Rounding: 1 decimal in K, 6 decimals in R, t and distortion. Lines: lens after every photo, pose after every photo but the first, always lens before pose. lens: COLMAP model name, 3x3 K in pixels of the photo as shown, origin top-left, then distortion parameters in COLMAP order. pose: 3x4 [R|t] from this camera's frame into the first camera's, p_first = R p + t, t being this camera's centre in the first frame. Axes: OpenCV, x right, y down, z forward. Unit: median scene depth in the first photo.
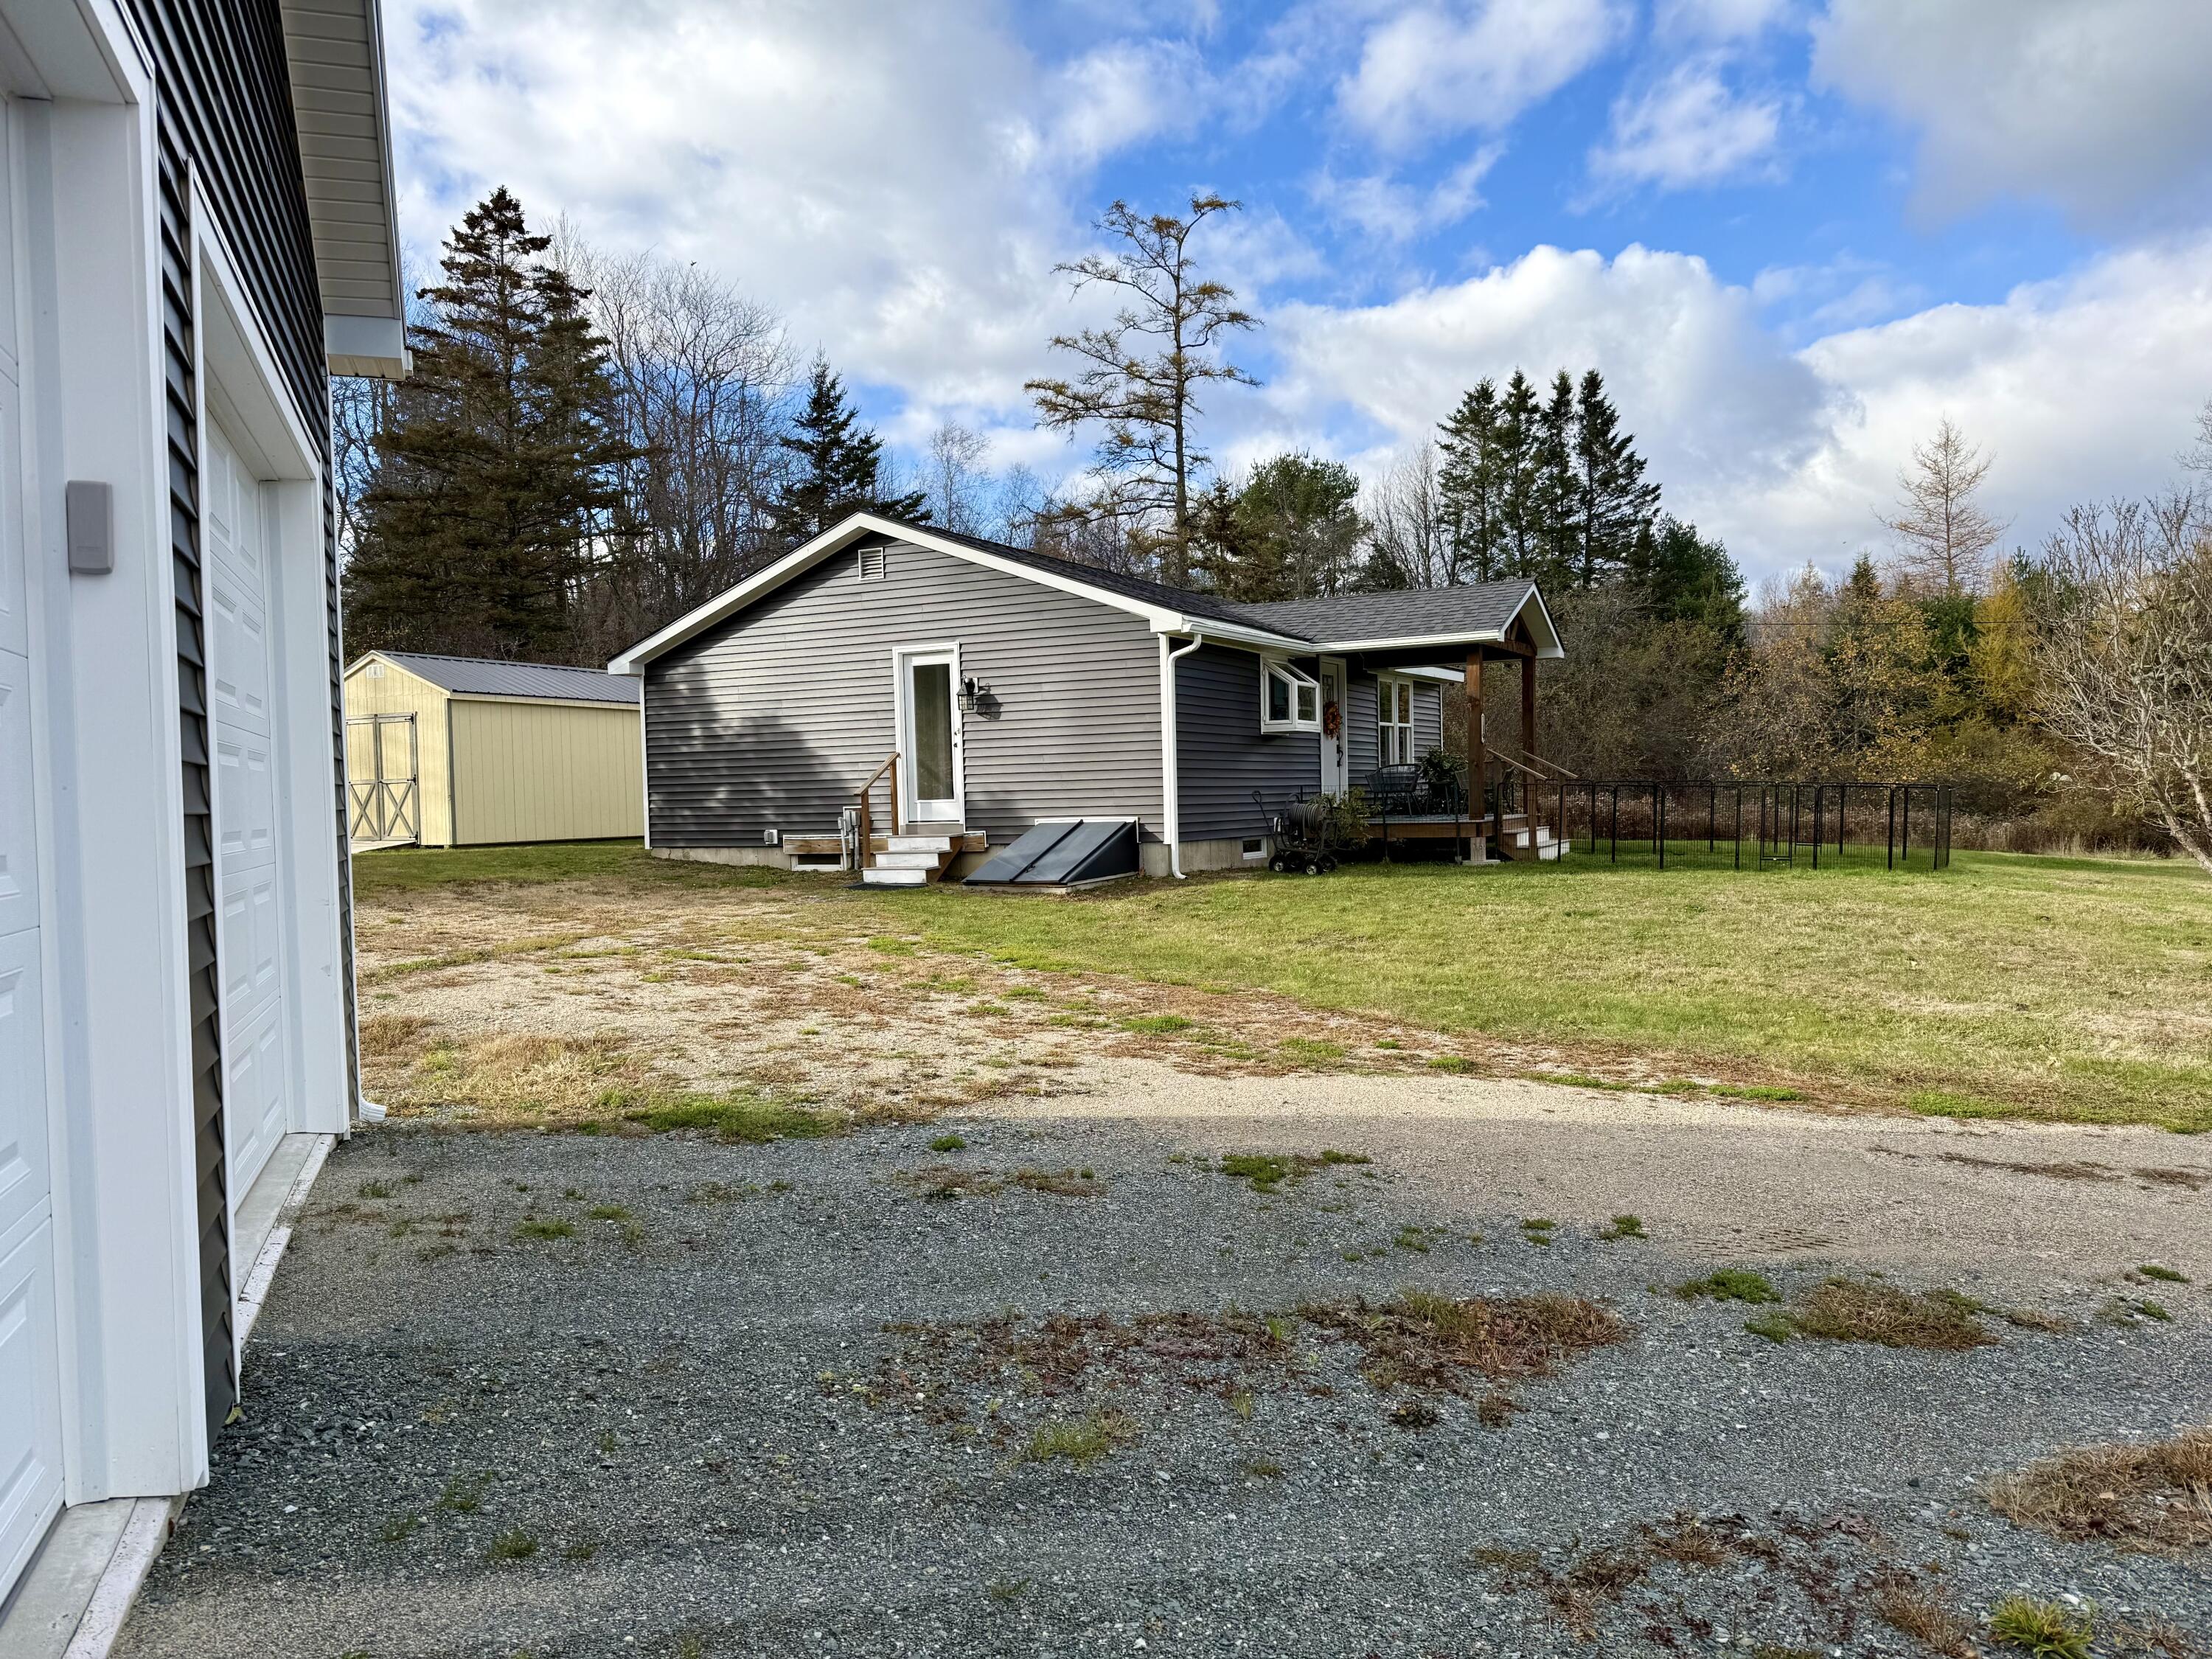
lens RADIAL K [[1535.7, 0, 1113.5], [0, 1535.7, 834.5], [0, 0, 1]] dist [0.006442, 0.003769]
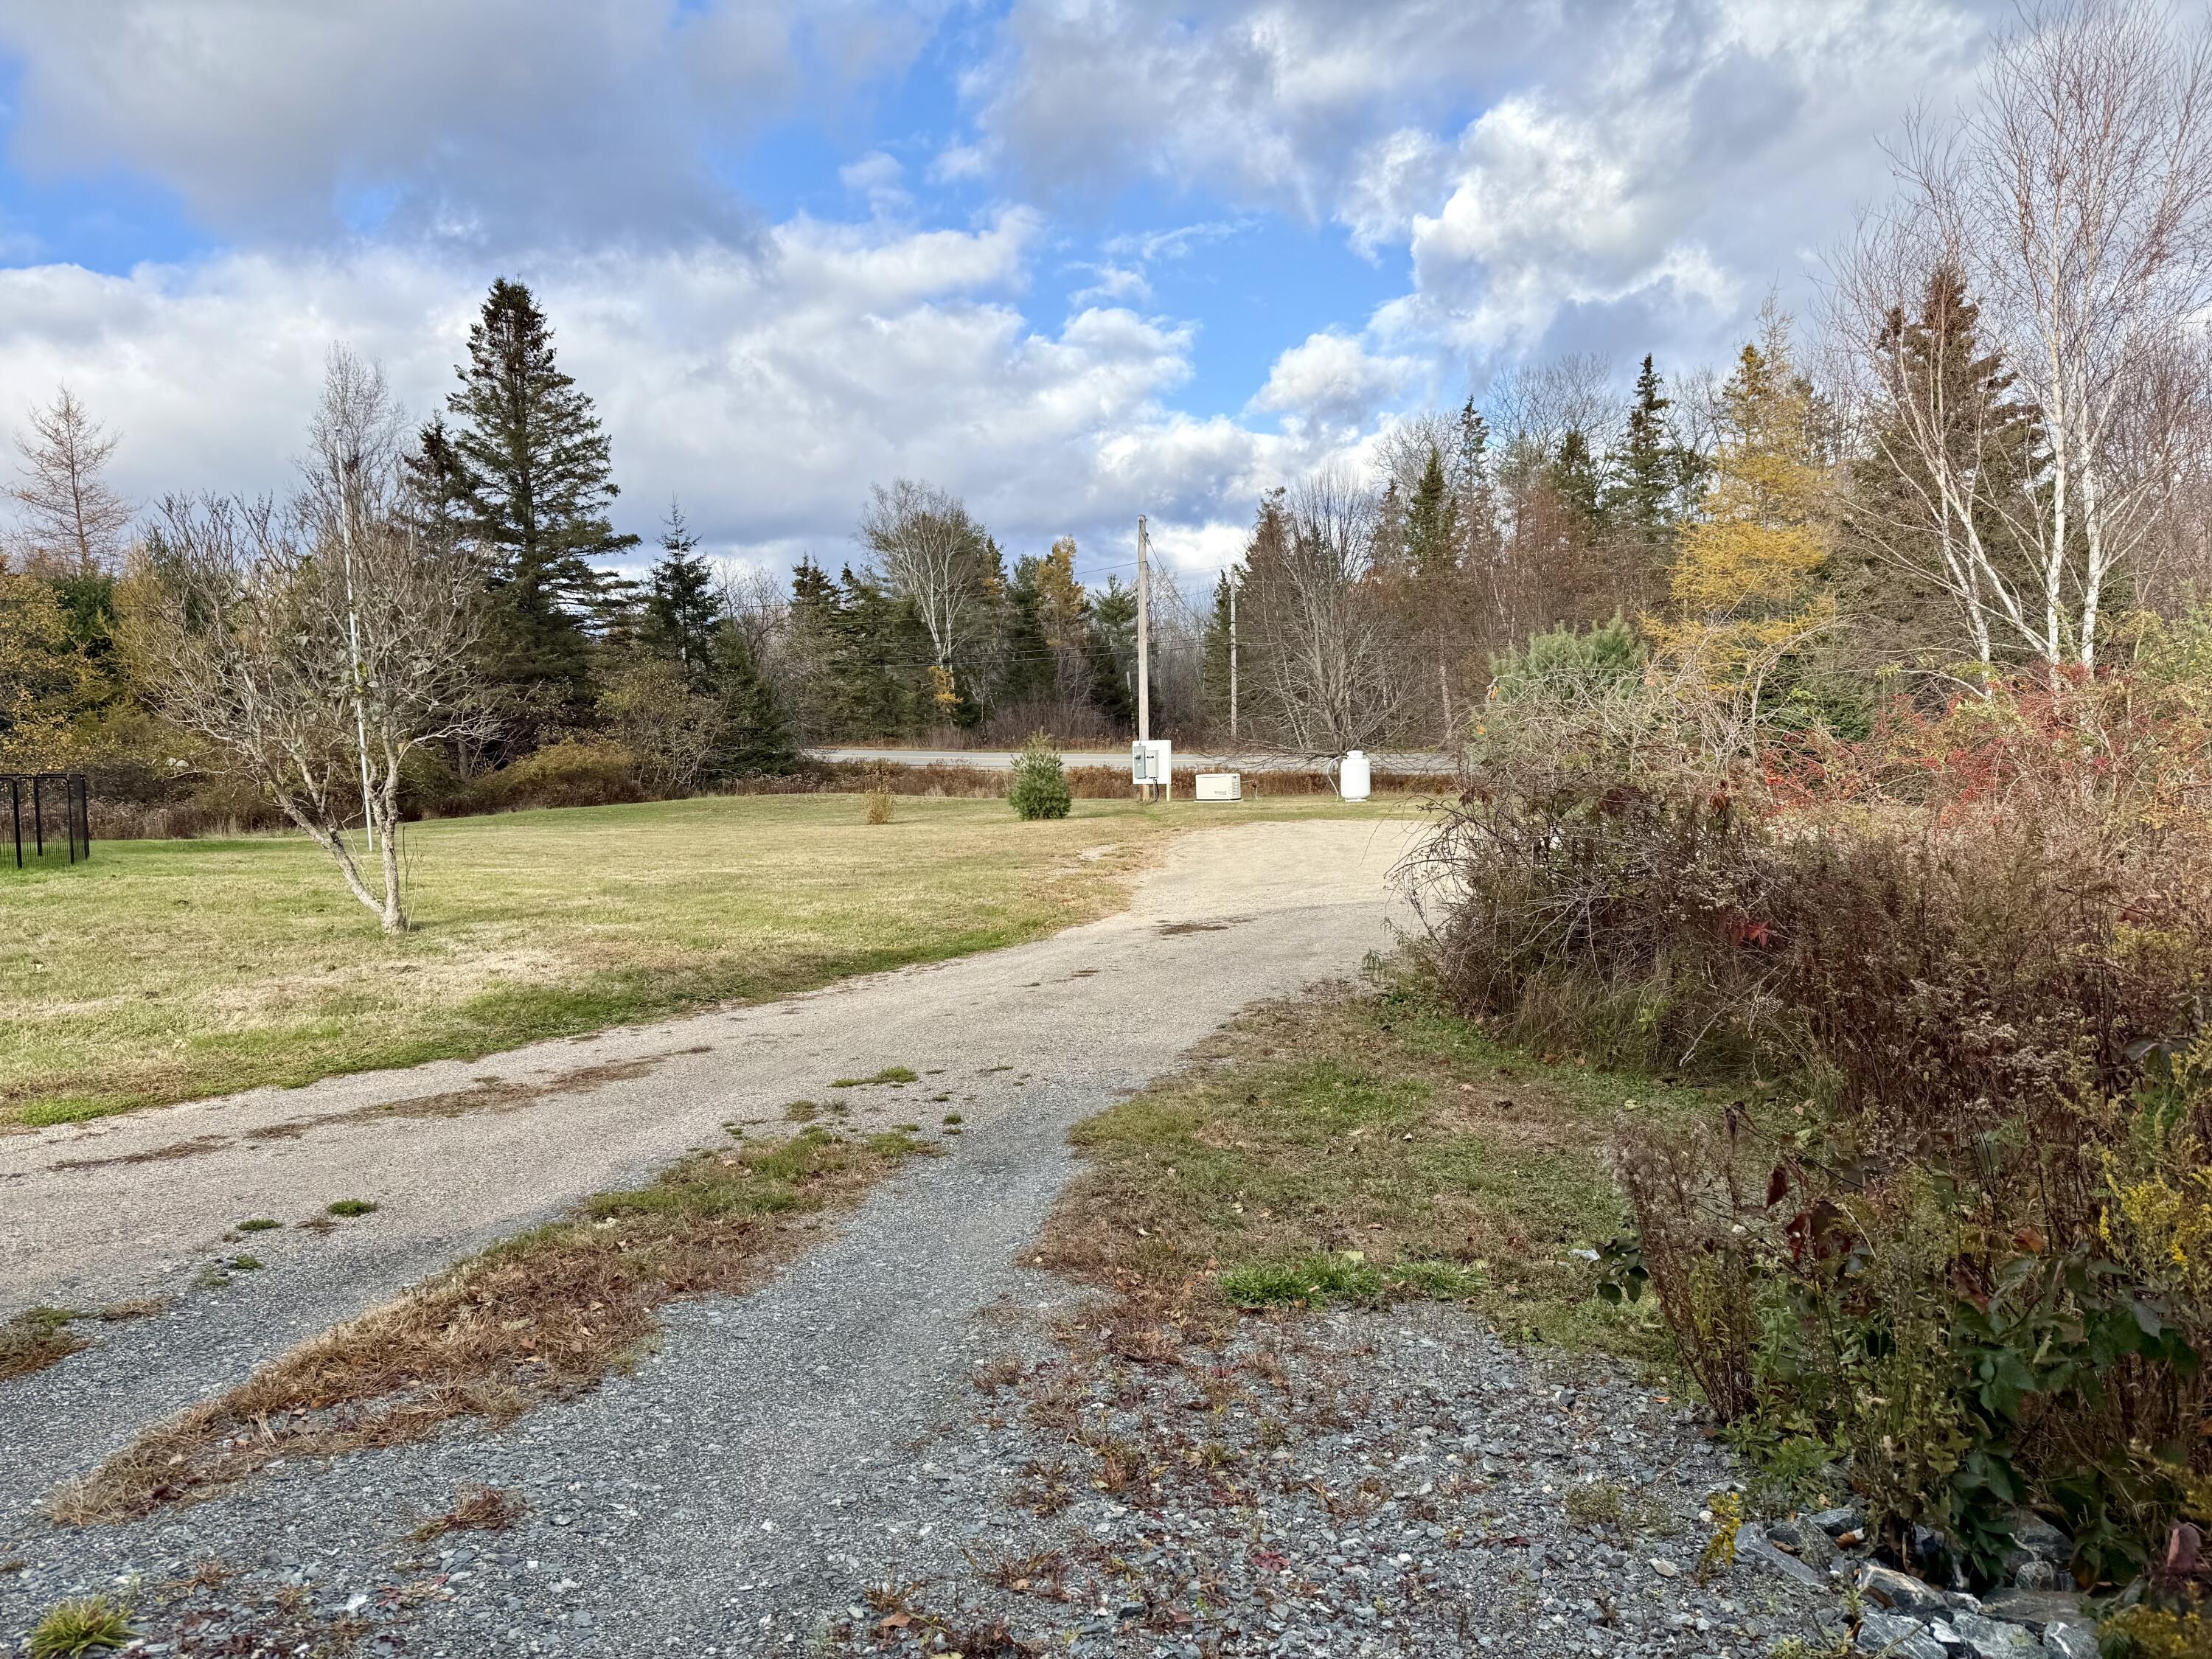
lens RADIAL K [[1535.7, 0, 1113.5], [0, 1535.7, 834.5], [0, 0, 1]] dist [0.006442, 0.003769]
pose [[0.531932, -0.077344, 0.843247, 0.087149], [0.067019, 0.996541, 0.049128, 0.001520], [-0.844131, 0.030381, 0.535276, -0.059962]]
